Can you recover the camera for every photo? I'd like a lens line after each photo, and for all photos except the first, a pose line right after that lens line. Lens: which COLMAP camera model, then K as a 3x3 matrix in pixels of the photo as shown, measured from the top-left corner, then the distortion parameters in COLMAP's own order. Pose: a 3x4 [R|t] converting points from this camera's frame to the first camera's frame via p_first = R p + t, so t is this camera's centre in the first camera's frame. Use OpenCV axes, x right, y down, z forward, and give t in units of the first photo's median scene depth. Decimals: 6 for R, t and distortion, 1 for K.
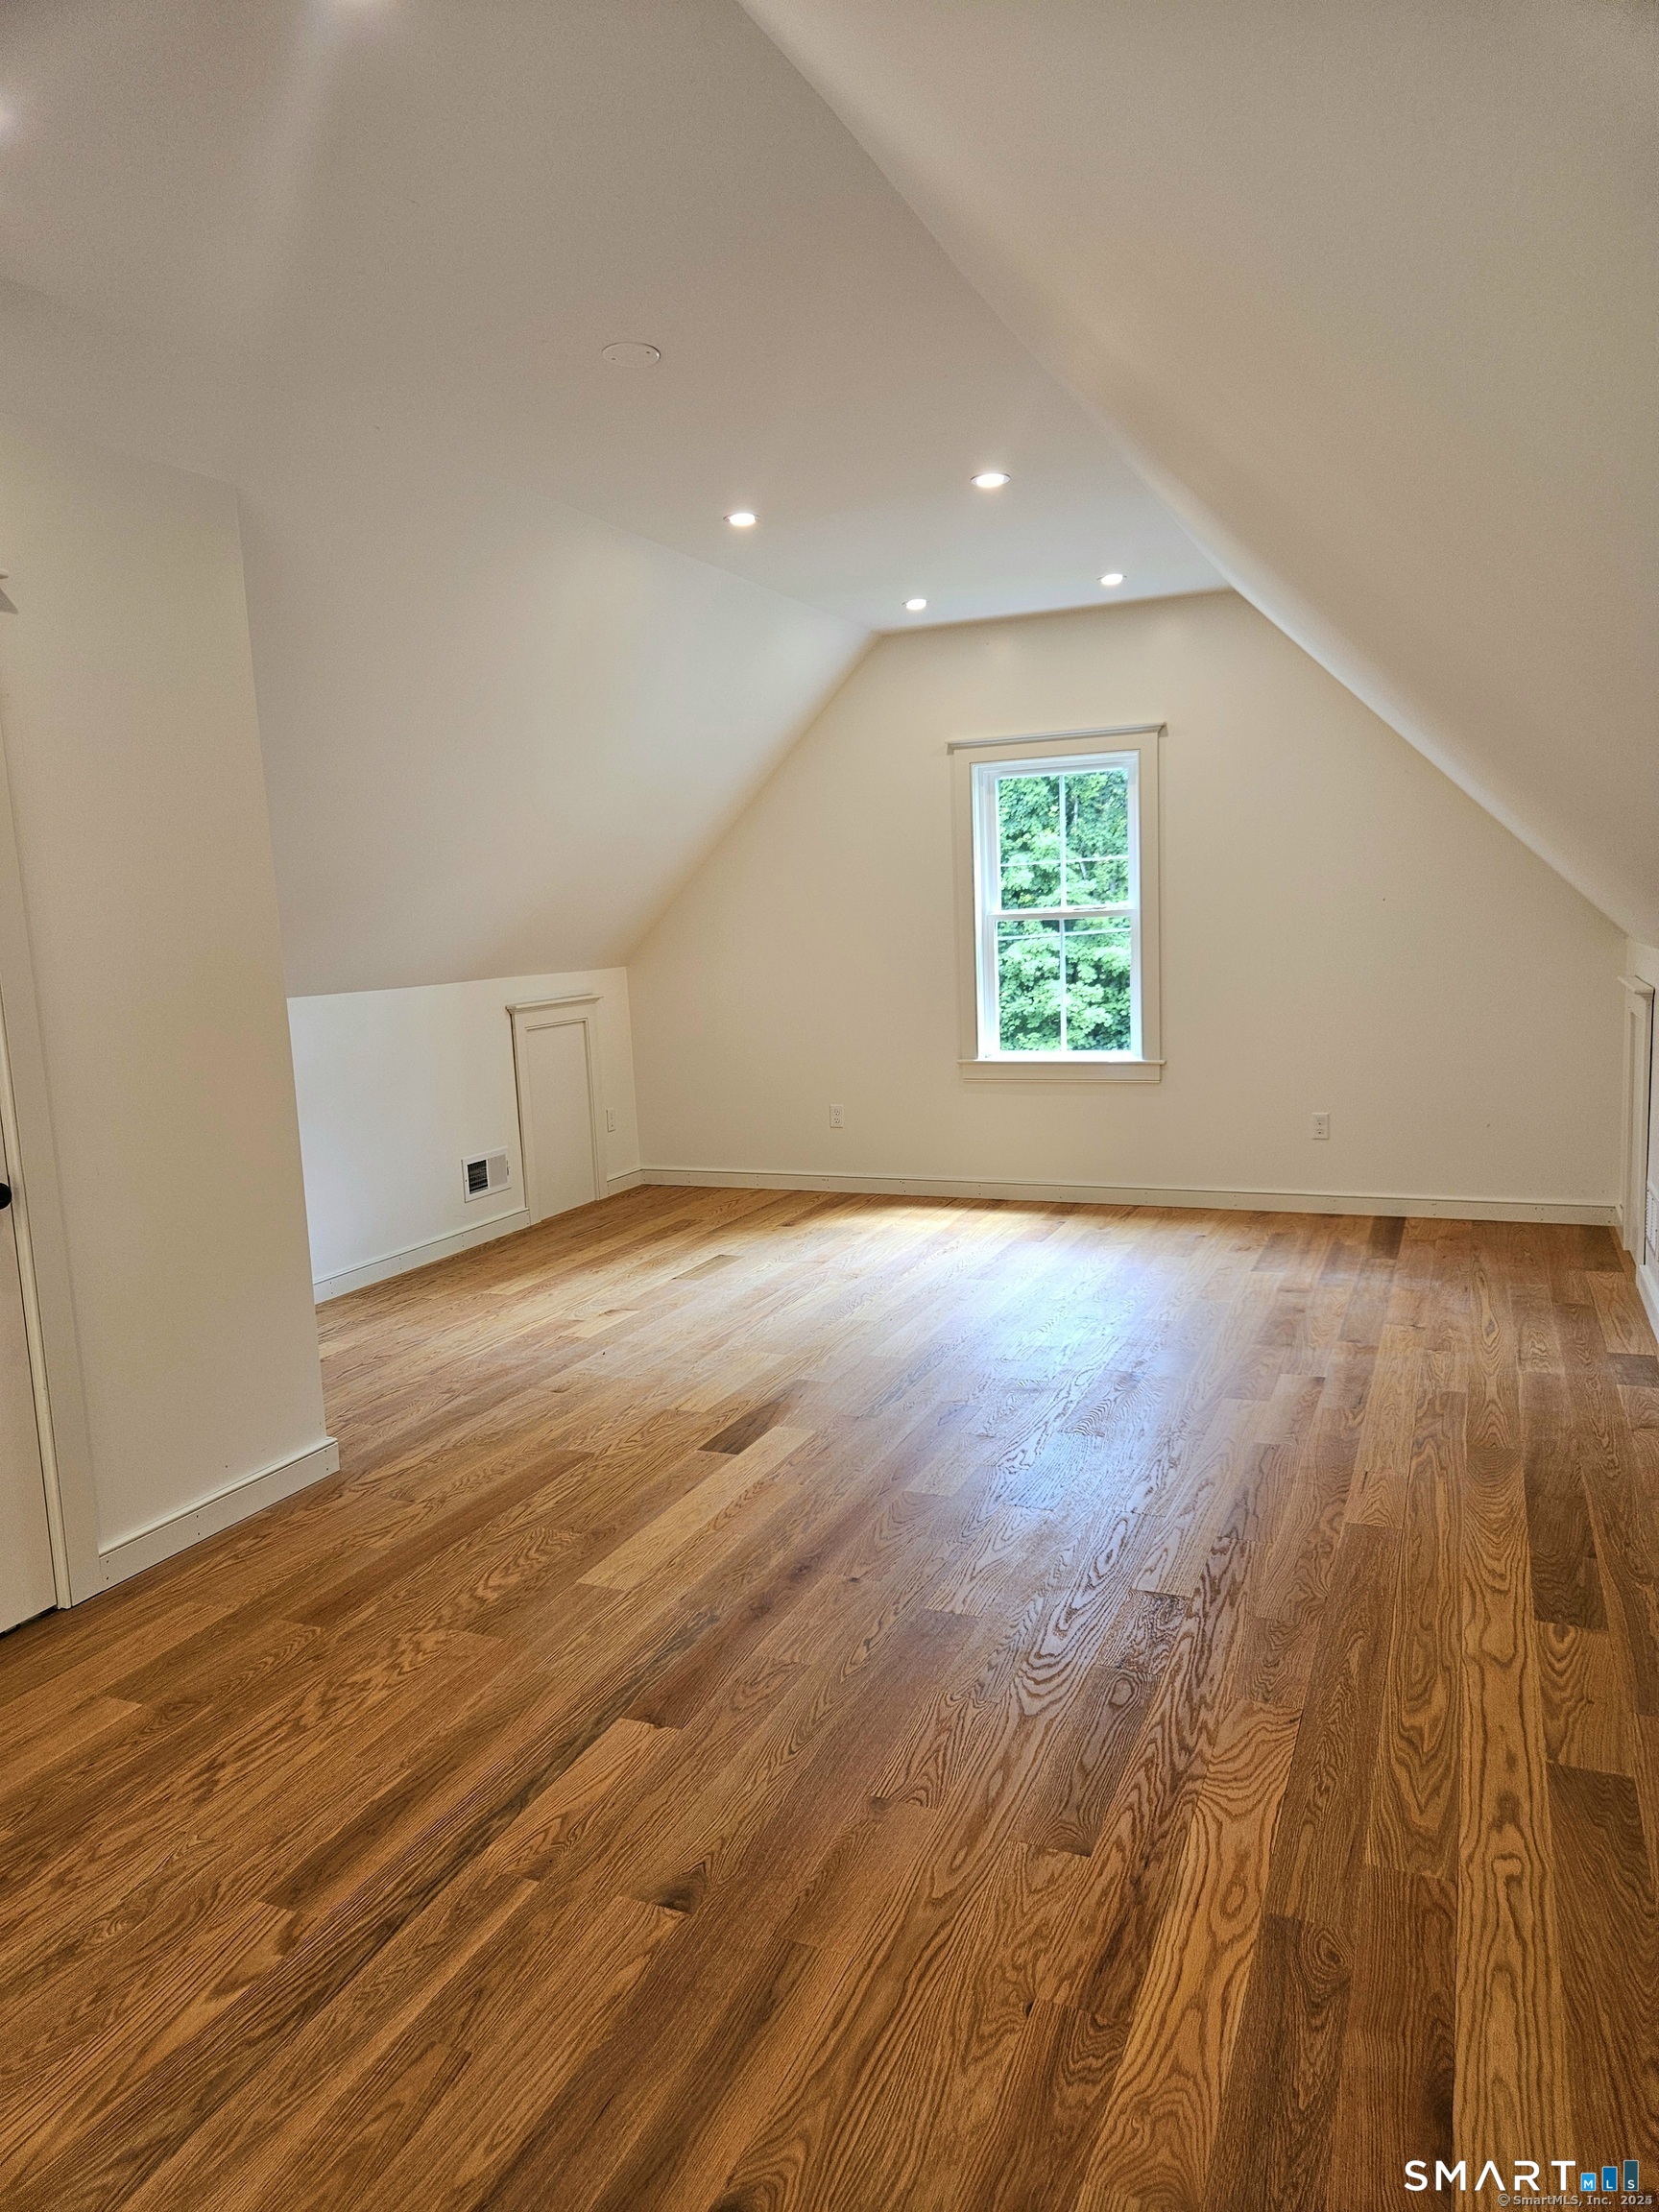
lens RADIAL K [[1483.8, 0, 818.8], [0, 1483.8, 1103.7], [0, 0, 1]] dist [0.074768, -0.042805]
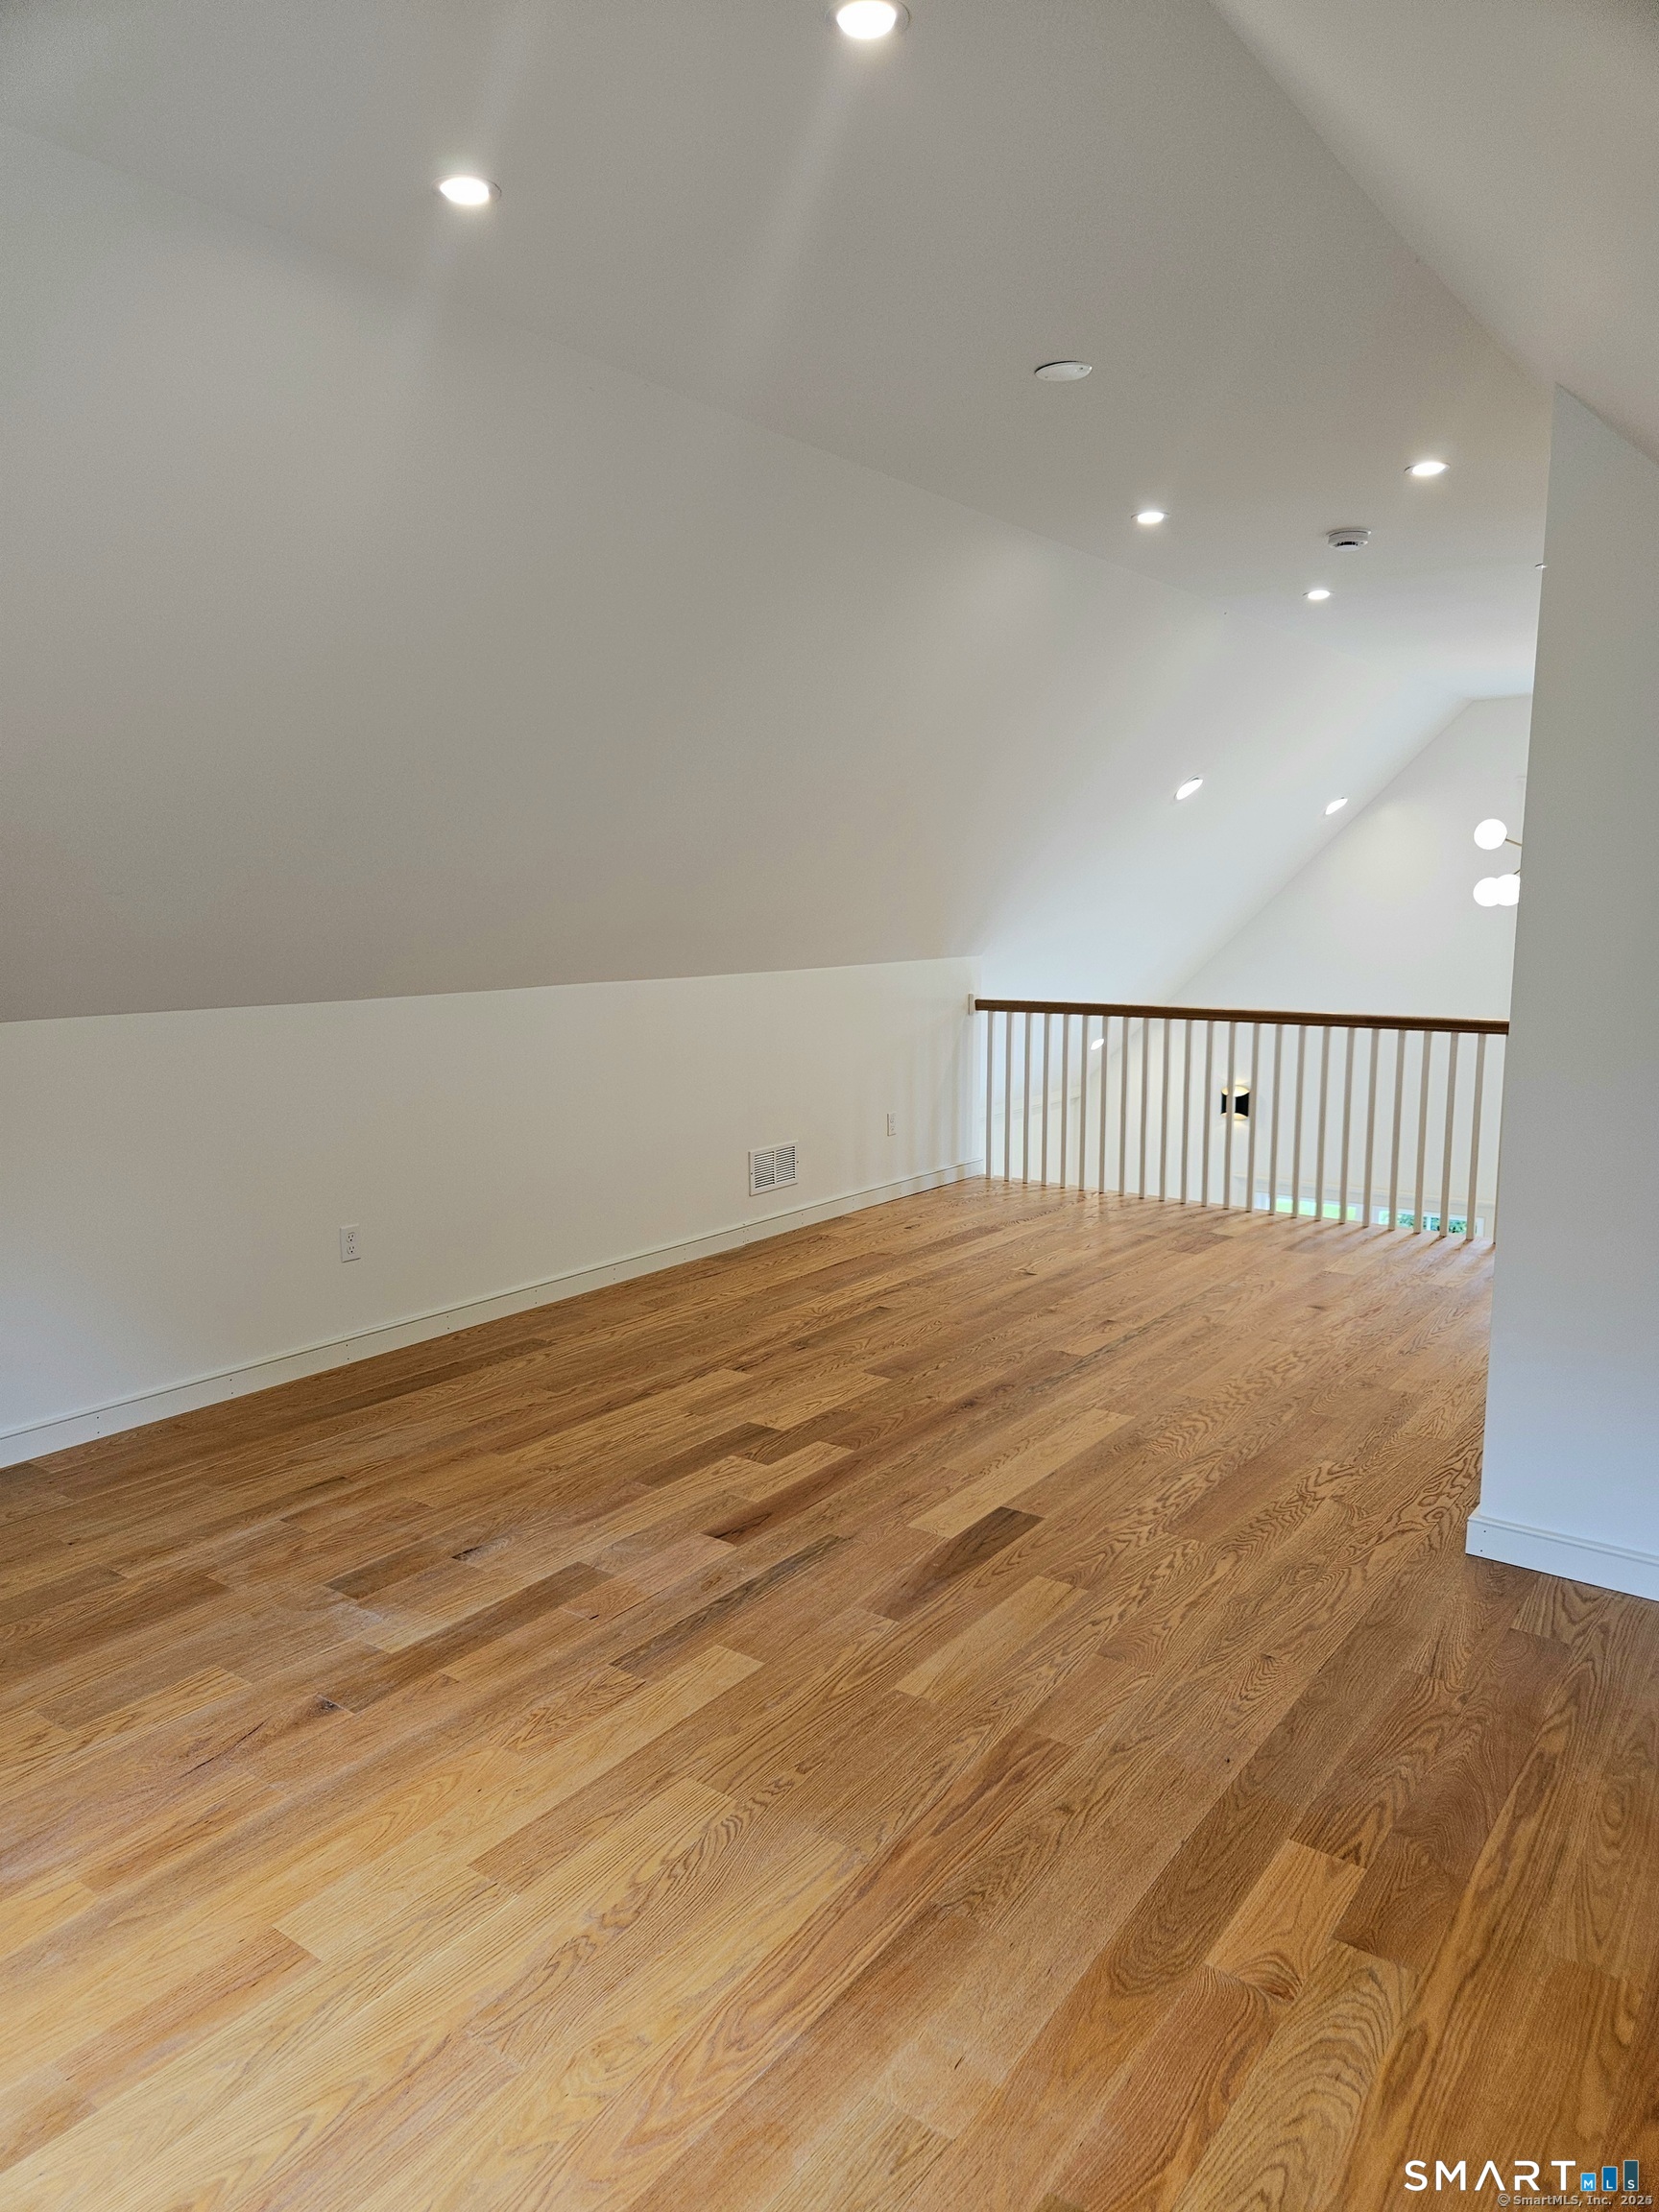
lens RADIAL K [[1483.8, 0, 818.8], [0, 1483.8, 1103.7], [0, 0, 1]] dist [0.074768, -0.042805]
pose [[-0.973603, 0.014033, 0.227815, -0.170515], [0.073618, 0.964074, 0.255230, -0.271194], [-0.216049, 0.265264, -0.939658, 1.959891]]
